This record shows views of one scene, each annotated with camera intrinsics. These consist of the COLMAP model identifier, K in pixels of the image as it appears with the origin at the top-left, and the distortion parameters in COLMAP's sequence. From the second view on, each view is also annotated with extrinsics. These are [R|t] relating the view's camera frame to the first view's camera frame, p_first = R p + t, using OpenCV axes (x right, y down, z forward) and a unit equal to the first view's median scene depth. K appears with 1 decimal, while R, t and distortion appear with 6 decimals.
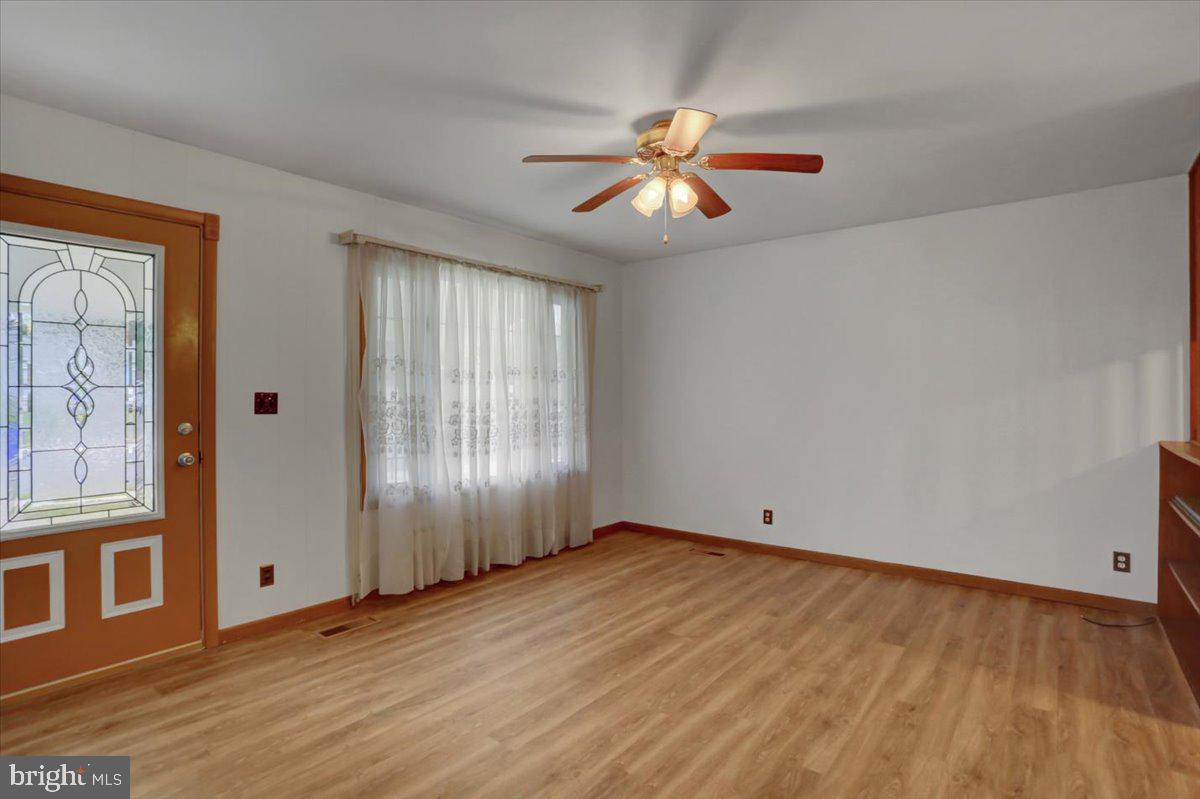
lens RADIAL K [[598.0, 0, 597.0], [0, 598.0, 395.4], [0, 0, 1]] dist [-0.025425, 0.001254]
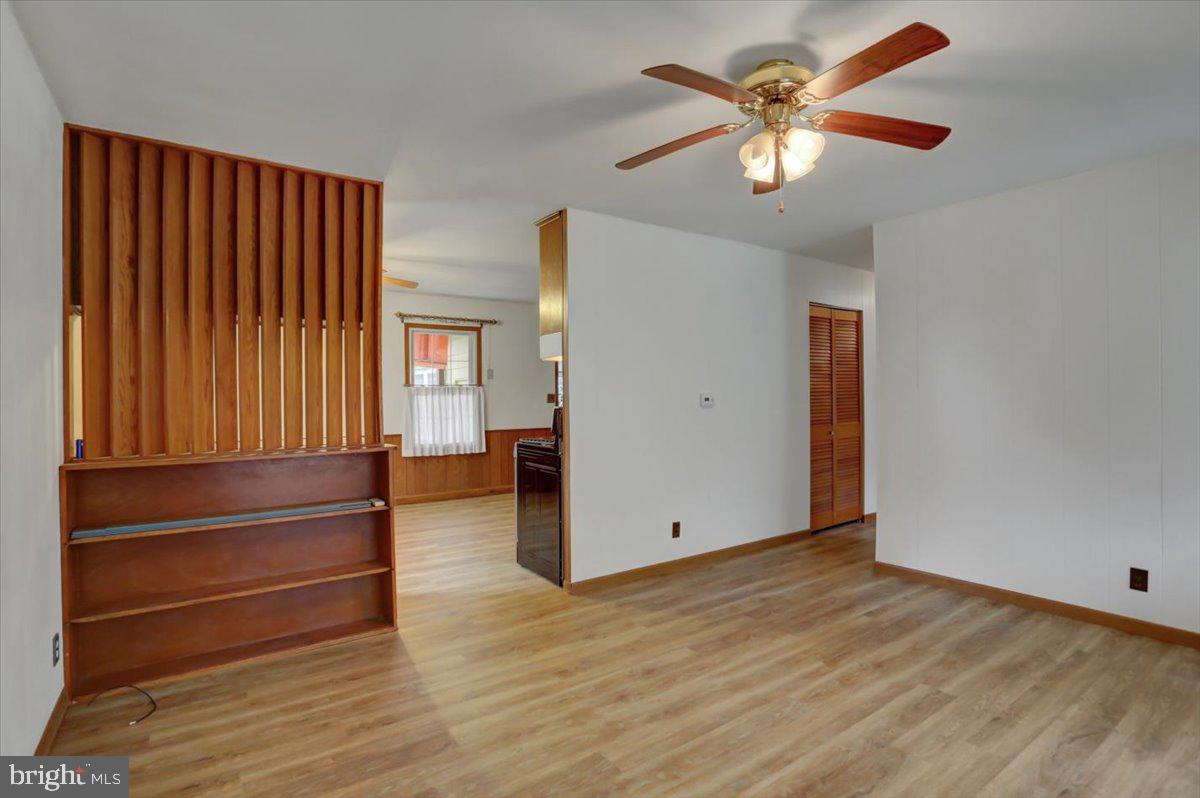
lens RADIAL K [[602.5, 0, 586.8], [0, 602.5, 393.7], [0, 0, 1]] dist [-0.069033, 0.028870]
pose [[-0.959236, 0.009008, 0.282463, 0.127736], [0.010051, 0.999947, 0.002244, -0.008714], [-0.282428, 0.004992, -0.959275, 1.686060]]
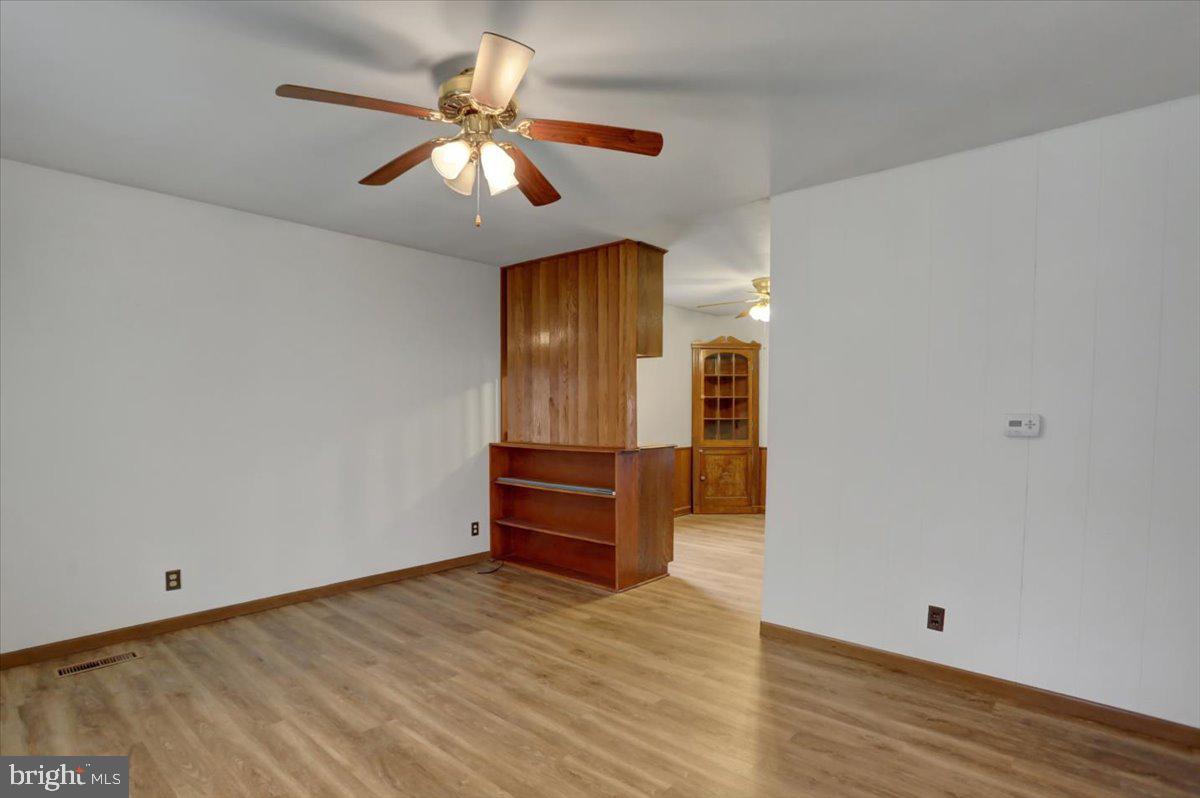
lens RADIAL K [[602.5, 0, 586.8], [0, 602.5, 393.7], [0, 0, 1]] dist [-0.069033, 0.028870]
pose [[0.063271, 0.029458, 0.997562, -0.660095], [0.000489, 0.999563, -0.029548, -0.006042], [-0.997996, 0.002357, 0.063229, 0.725179]]
